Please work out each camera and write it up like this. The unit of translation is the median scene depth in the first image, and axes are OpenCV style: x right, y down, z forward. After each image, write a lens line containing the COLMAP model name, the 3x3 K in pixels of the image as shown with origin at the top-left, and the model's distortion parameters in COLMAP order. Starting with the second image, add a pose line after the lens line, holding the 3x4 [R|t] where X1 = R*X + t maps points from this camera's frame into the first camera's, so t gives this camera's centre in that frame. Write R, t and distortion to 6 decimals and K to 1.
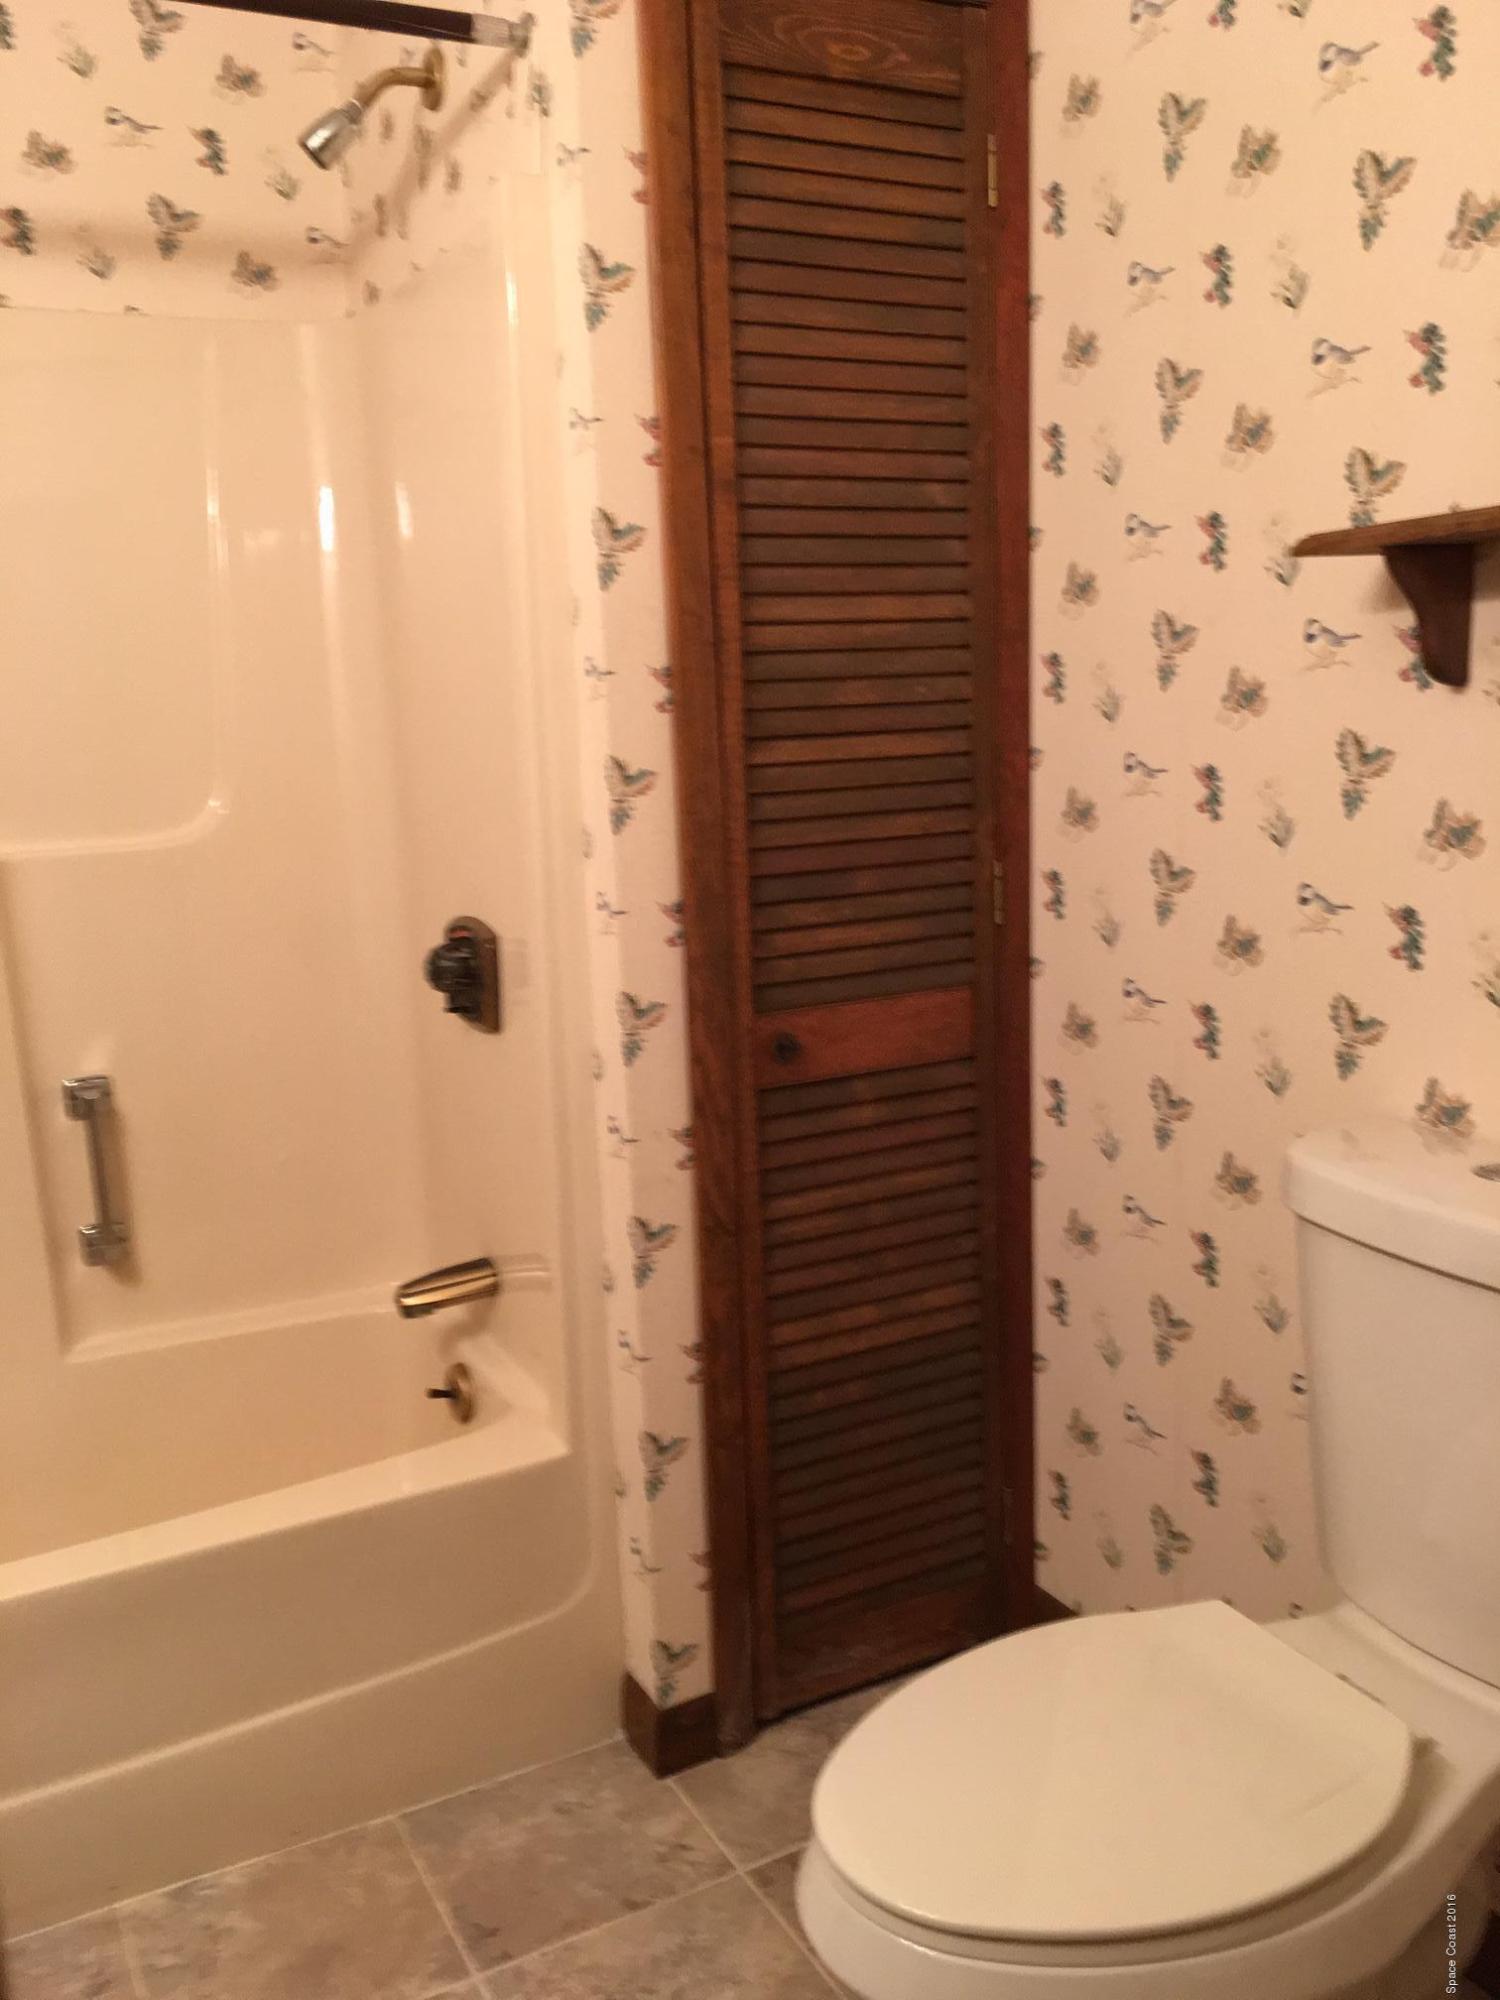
lens RADIAL K [[1710.2, 0, 750.0], [0, 1710.2, 1000.0], [0, 0, 1]] dist [0.015870, -0.009641]
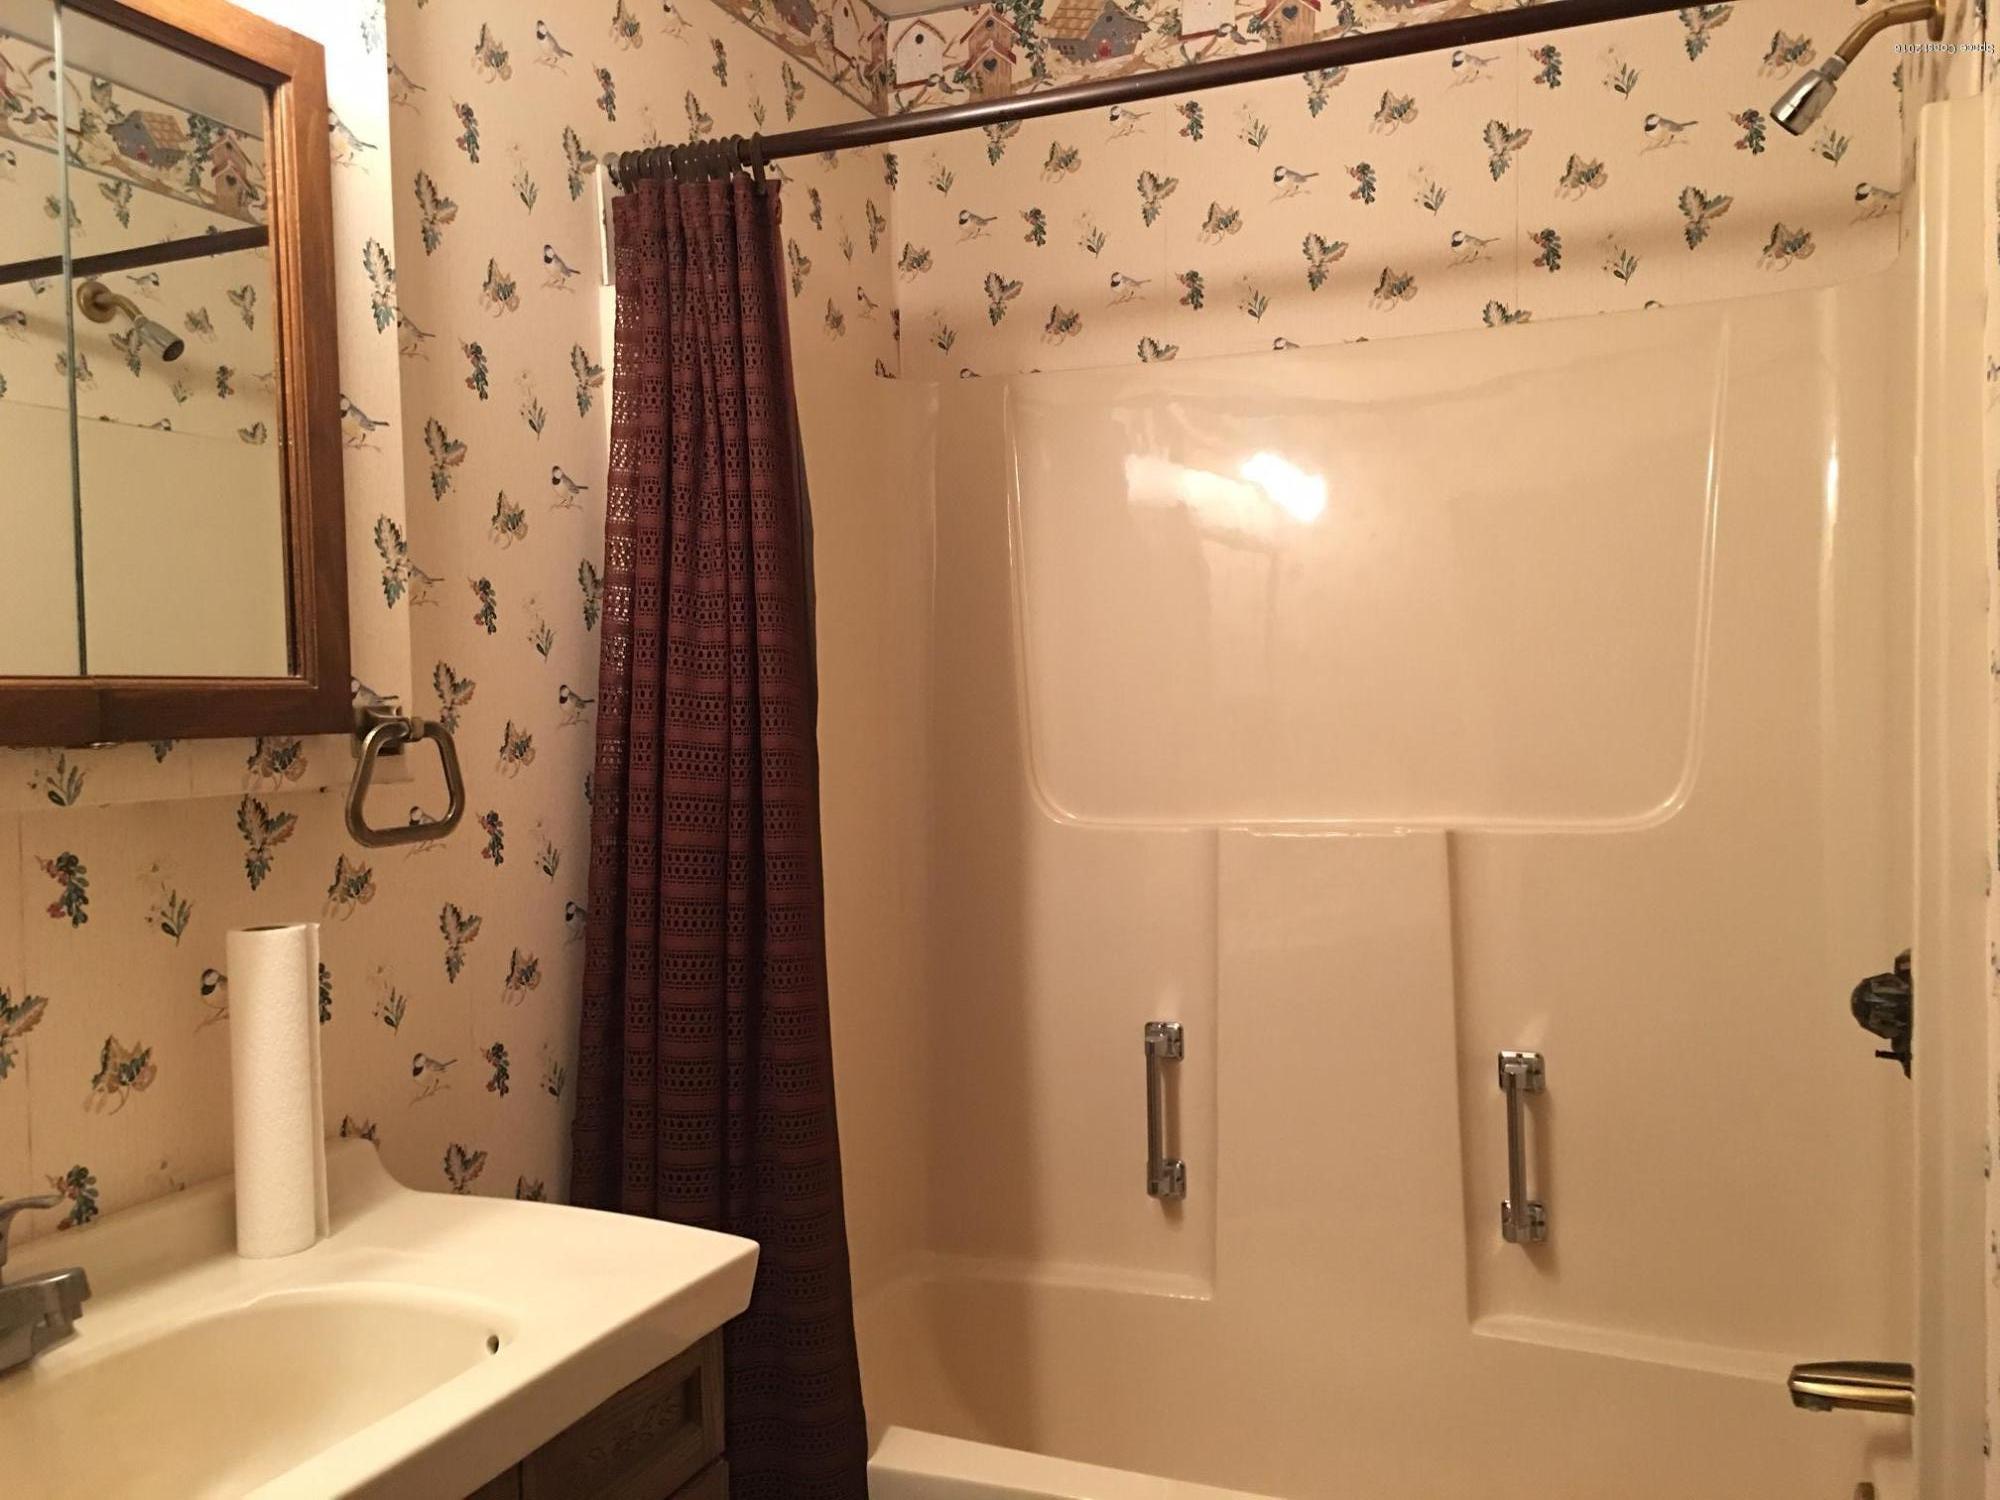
lens RADIAL K [[1710.2, 0, 1000.0], [0, 1710.2, 750.0], [0, 0, 1]] dist [0.015870, -0.009641]
pose [[0.623835, 0.048474, -0.780051, 0.198934], [-0.146275, 0.987680, -0.055604, -0.029584], [0.767746, 0.148790, 0.623240, 0.113665]]
